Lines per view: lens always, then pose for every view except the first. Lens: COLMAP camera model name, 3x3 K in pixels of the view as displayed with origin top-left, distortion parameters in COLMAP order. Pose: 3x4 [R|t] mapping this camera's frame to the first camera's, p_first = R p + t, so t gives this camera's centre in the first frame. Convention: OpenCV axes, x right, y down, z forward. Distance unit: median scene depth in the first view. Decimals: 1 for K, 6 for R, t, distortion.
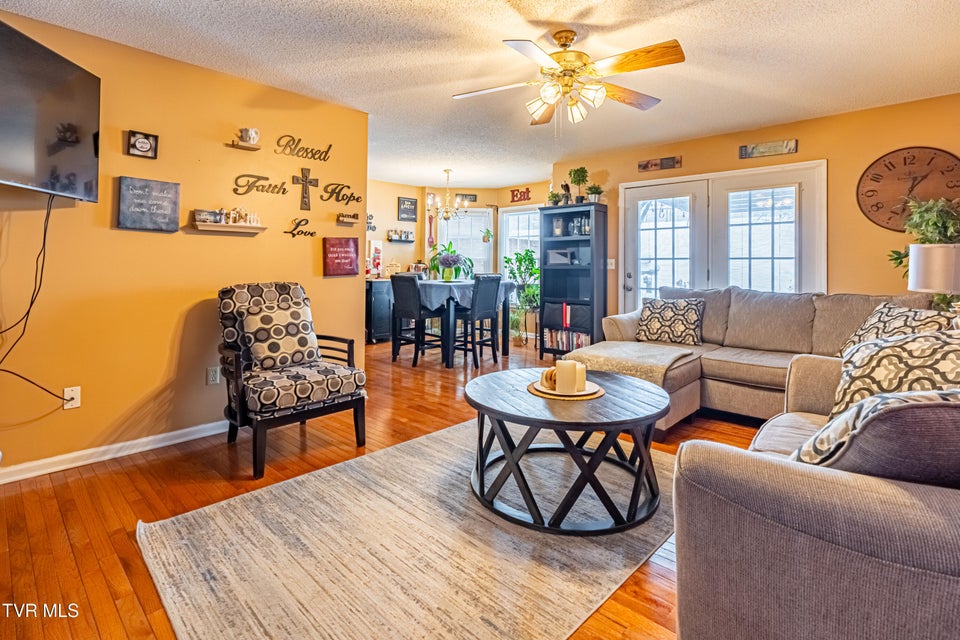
lens RADIAL K [[461.4, 0, 466.2], [0, 461.4, 263.0], [0, 0, 1]] dist [-0.010255, 0.003095]
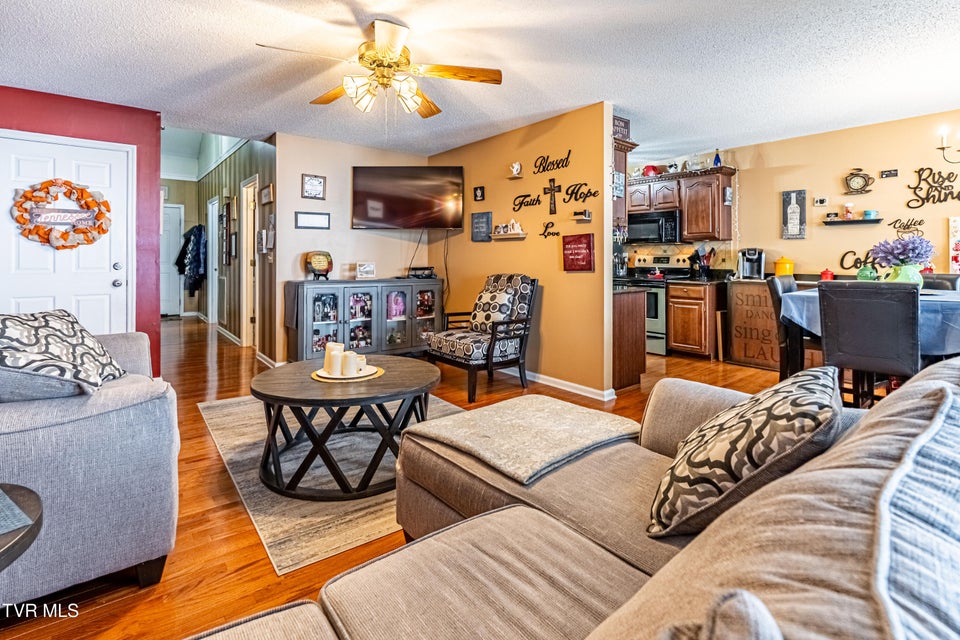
lens RADIAL K [[461.4, 0, 487.9], [0, 461.4, 262.6], [0, 0, 1]] dist [-0.010255, 0.003095]
pose [[-0.115777, 0.003355, -0.993270, 0.599333], [0.004040, 0.999988, 0.002907, 0.003449], [0.993267, -0.003677, -0.115789, 0.690323]]
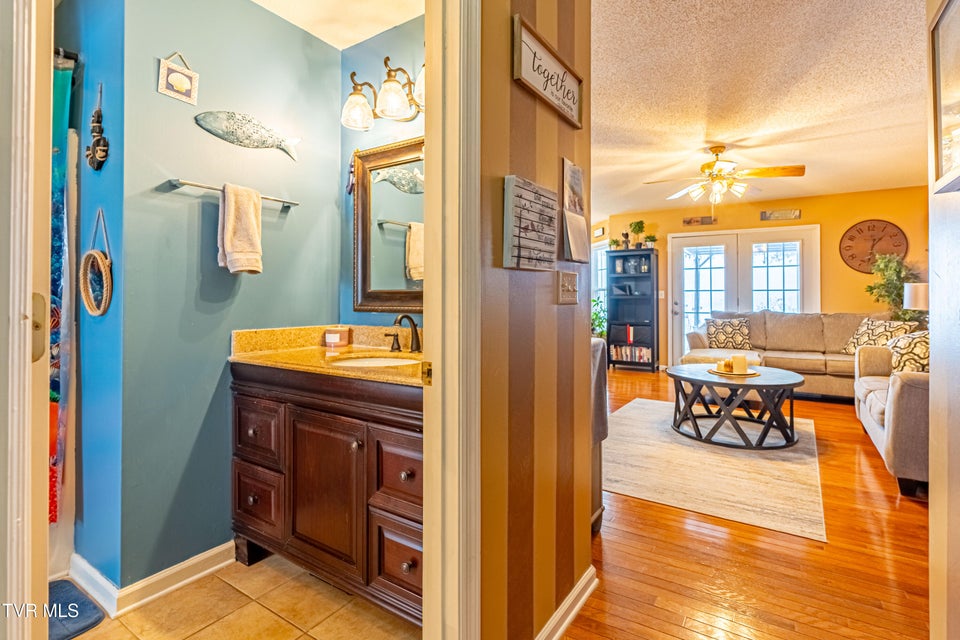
lens RADIAL K [[461.4, 0, 481.6], [0, 461.4, 294.4], [0, 0, 1]] dist [-0.010255, 0.003095]
pose [[0.979569, -0.005133, 0.201043, -0.475391], [0.004584, 0.999984, 0.003194, -0.005225], [-0.201057, -0.002208, 0.979577, -0.197434]]
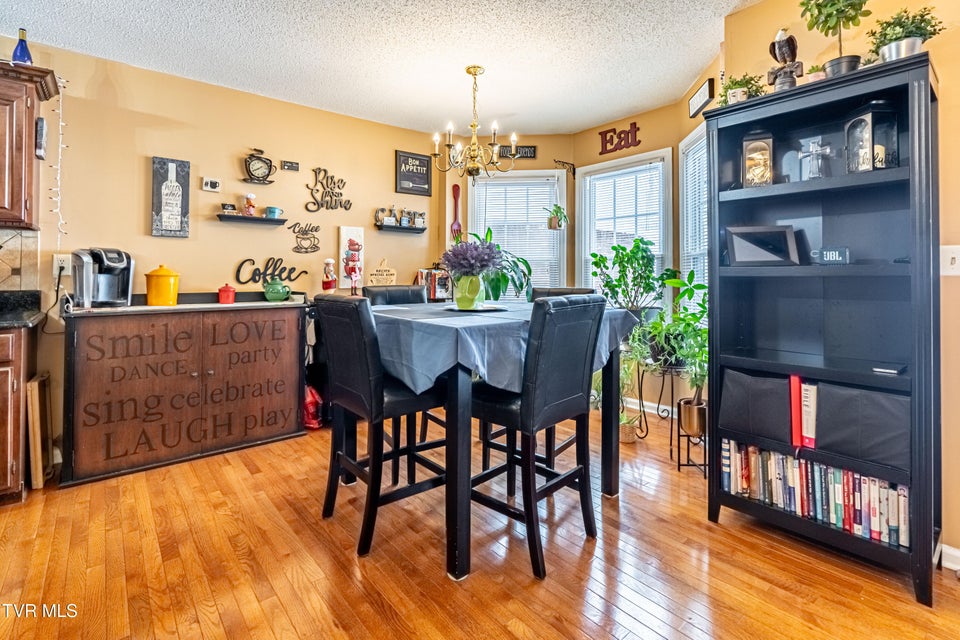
lens RADIAL K [[461.4, 0, 475.7], [0, 461.4, 272.7], [0, 0, 1]] dist [-0.010255, 0.003095]
pose [[0.993611, -0.008099, -0.112569, 0.017270], [0.008380, 0.999963, 0.002023, 0.007381], [0.112549, -0.002953, 0.993642, 0.668046]]
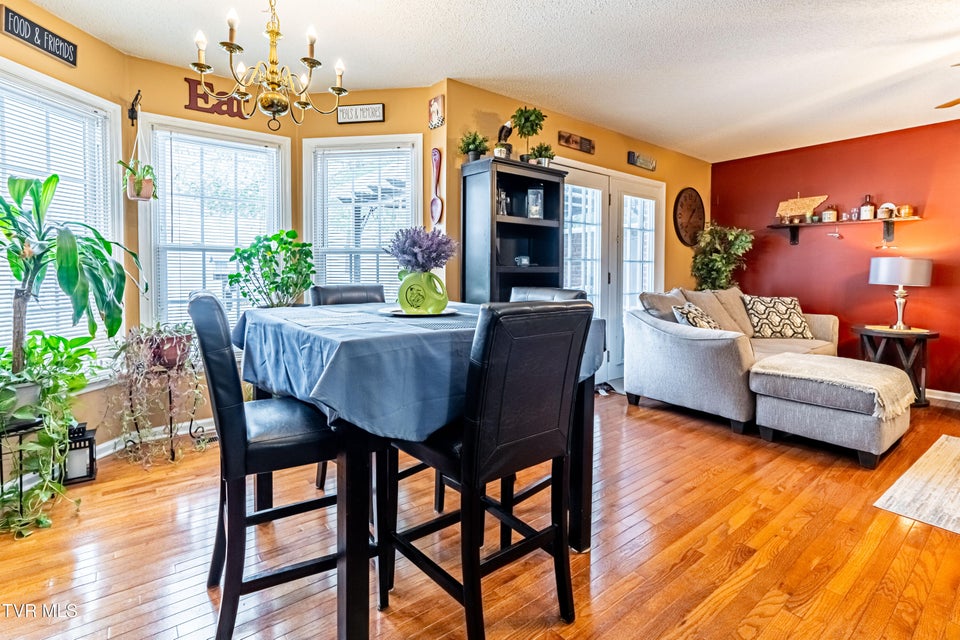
lens RADIAL K [[461.4, 0, 468.8], [0, 461.4, 287.6], [0, 0, 1]] dist [-0.010255, 0.003095]
pose [[0.145116, -0.032702, 0.988874, -0.406932], [-0.011897, 0.999324, 0.034794, 0.013263], [-0.989343, -0.016813, 0.144628, 1.042277]]
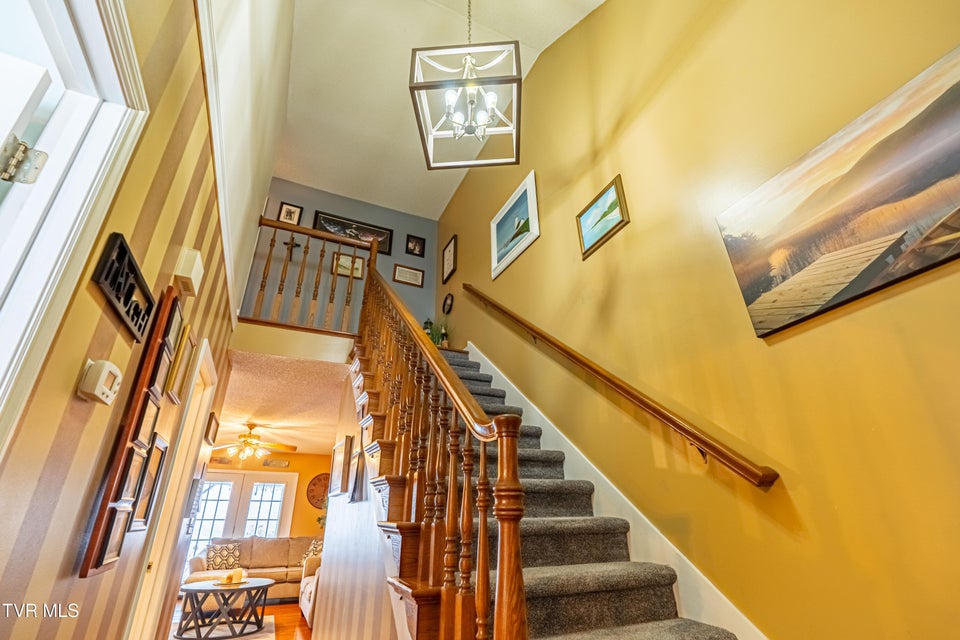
lens RADIAL K [[461.4, 0, 490.0], [0, 461.4, 325.4], [0, 0, 1]] dist [-0.010255, 0.003095]
pose [[0.341386, 0.360691, 0.867962, -0.887192], [0.003482, 0.922947, -0.384911, -0.015065], [-0.939917, 0.134426, 0.313826, -0.551387]]
